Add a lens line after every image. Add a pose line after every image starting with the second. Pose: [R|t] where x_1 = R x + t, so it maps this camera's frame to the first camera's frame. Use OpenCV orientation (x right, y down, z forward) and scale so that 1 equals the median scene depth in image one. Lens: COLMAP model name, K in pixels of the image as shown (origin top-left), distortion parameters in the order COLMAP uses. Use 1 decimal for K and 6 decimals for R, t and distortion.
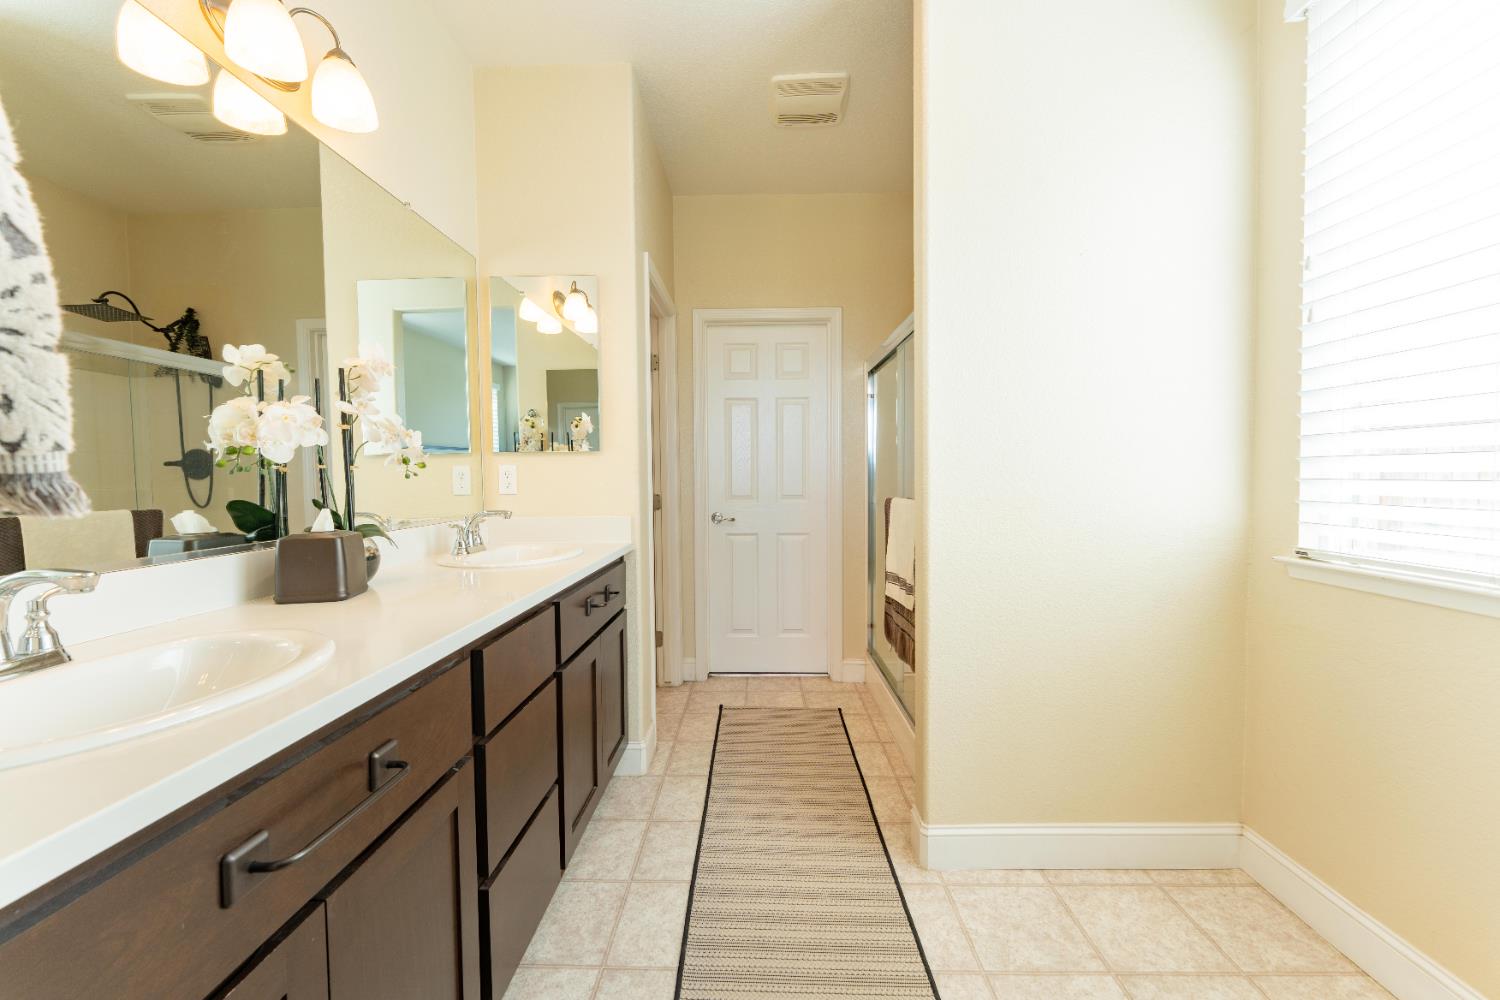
lens RADIAL K [[596.0, 0, 750.0], [0, 596.0, 500.0], [0, 0, 1]] dist [0.010888, -0.000142]
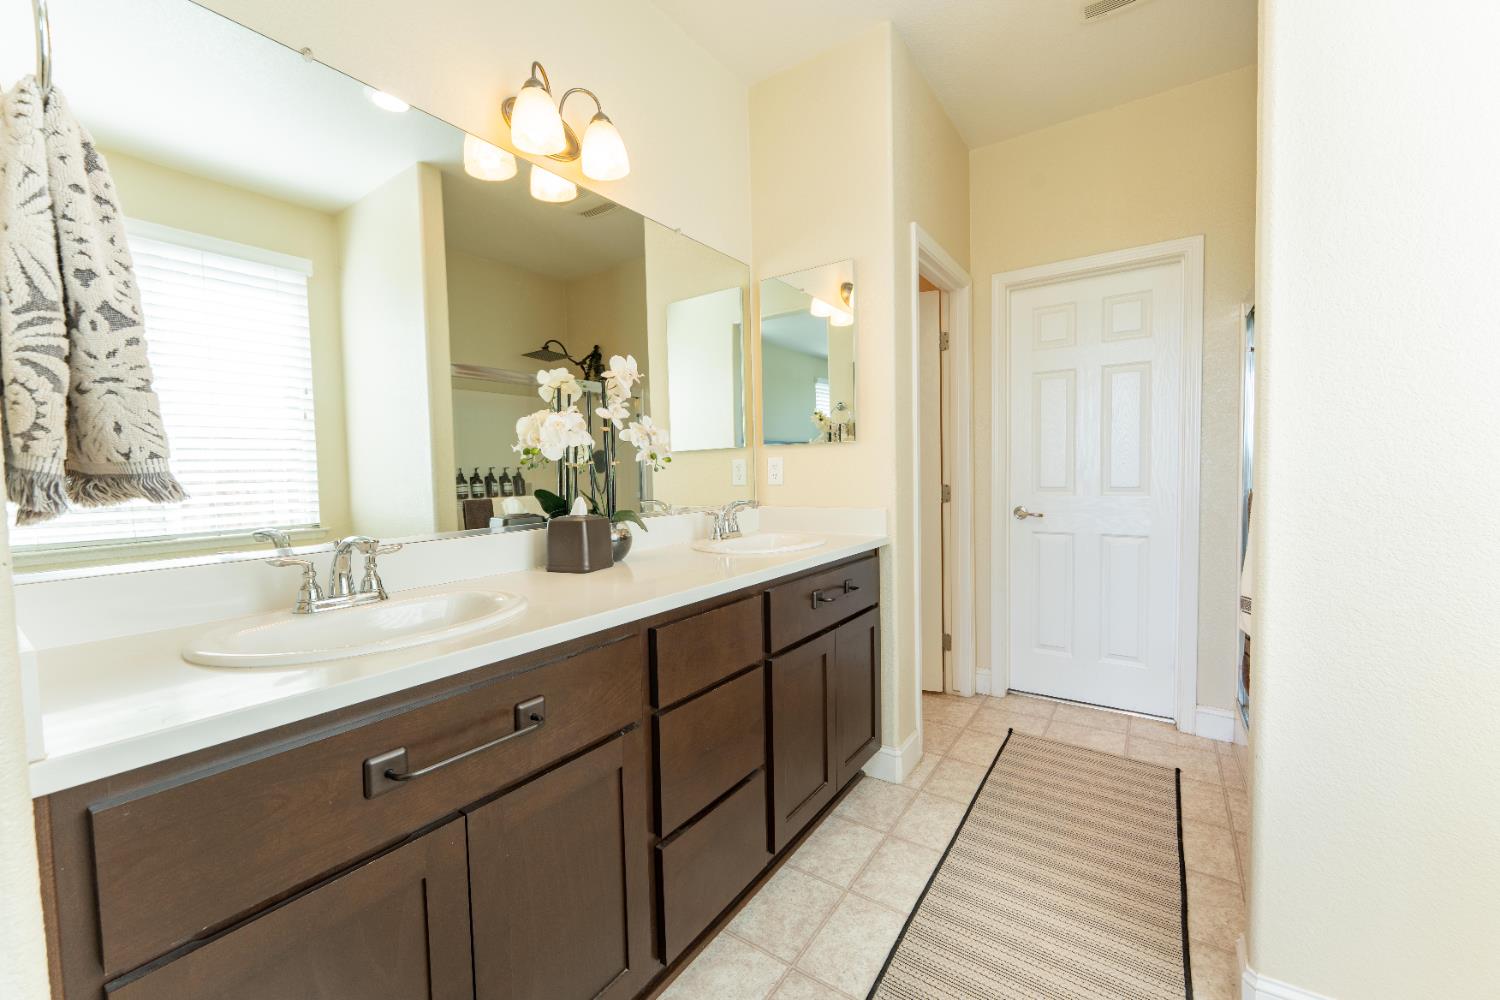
lens RADIAL K [[600.2, 0, 750.0], [0, 600.2, 500.0], [0, 0, 1]] dist [0.007184, -0.000129]
pose [[0.840246, 0.017366, -0.541927, 0.165243], [-0.008122, 0.999778, 0.019446, -0.003905], [0.542144, -0.011938, 0.840201, 0.105742]]
